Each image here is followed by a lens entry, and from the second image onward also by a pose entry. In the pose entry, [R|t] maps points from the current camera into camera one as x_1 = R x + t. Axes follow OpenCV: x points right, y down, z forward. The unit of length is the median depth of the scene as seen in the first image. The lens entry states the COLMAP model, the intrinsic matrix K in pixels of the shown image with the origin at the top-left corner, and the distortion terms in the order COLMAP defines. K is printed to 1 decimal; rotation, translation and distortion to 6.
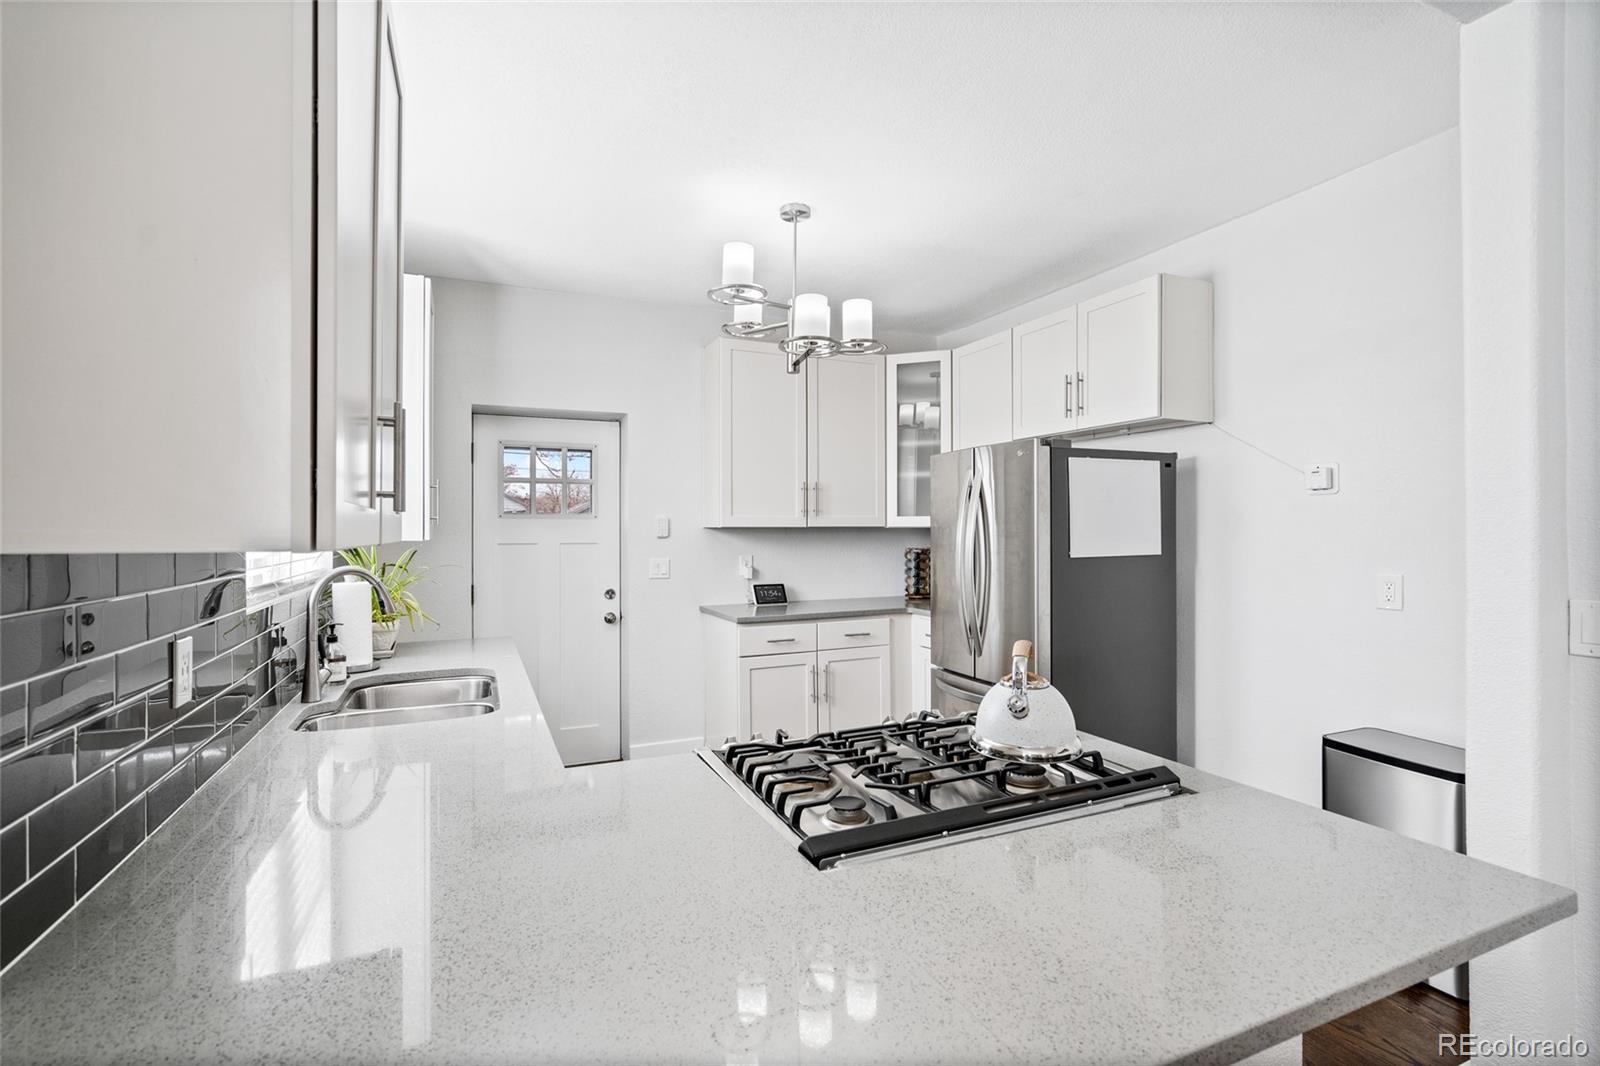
lens RADIAL K [[728.0, 0, 795.8], [0, 728.0, 528.1], [0, 0, 1]] dist [-0.003236, 0.000476]
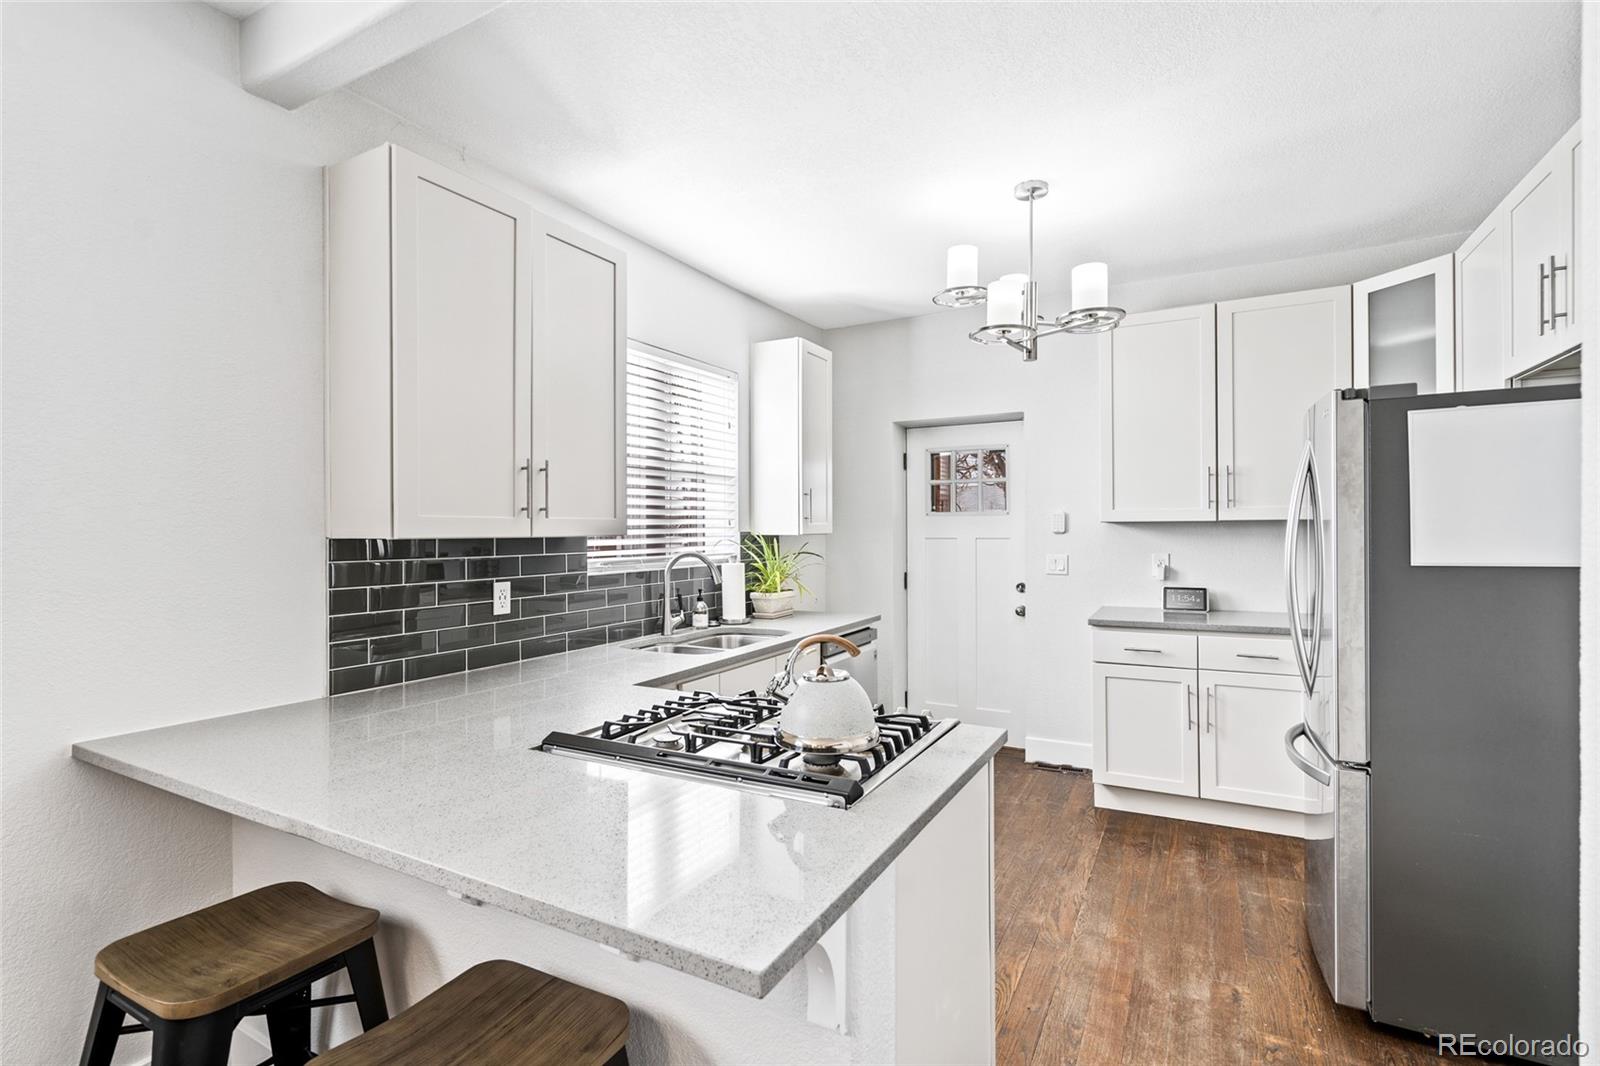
lens RADIAL K [[728.0, 0, 795.8], [0, 728.0, 528.1], [0, 0, 1]] dist [-0.003236, 0.000476]
pose [[0.618305, -0.003341, -0.785931, 0.375213], [0.008795, 0.999958, 0.002668, 0.000586], [0.785889, -0.008561, 0.618308, 0.114954]]
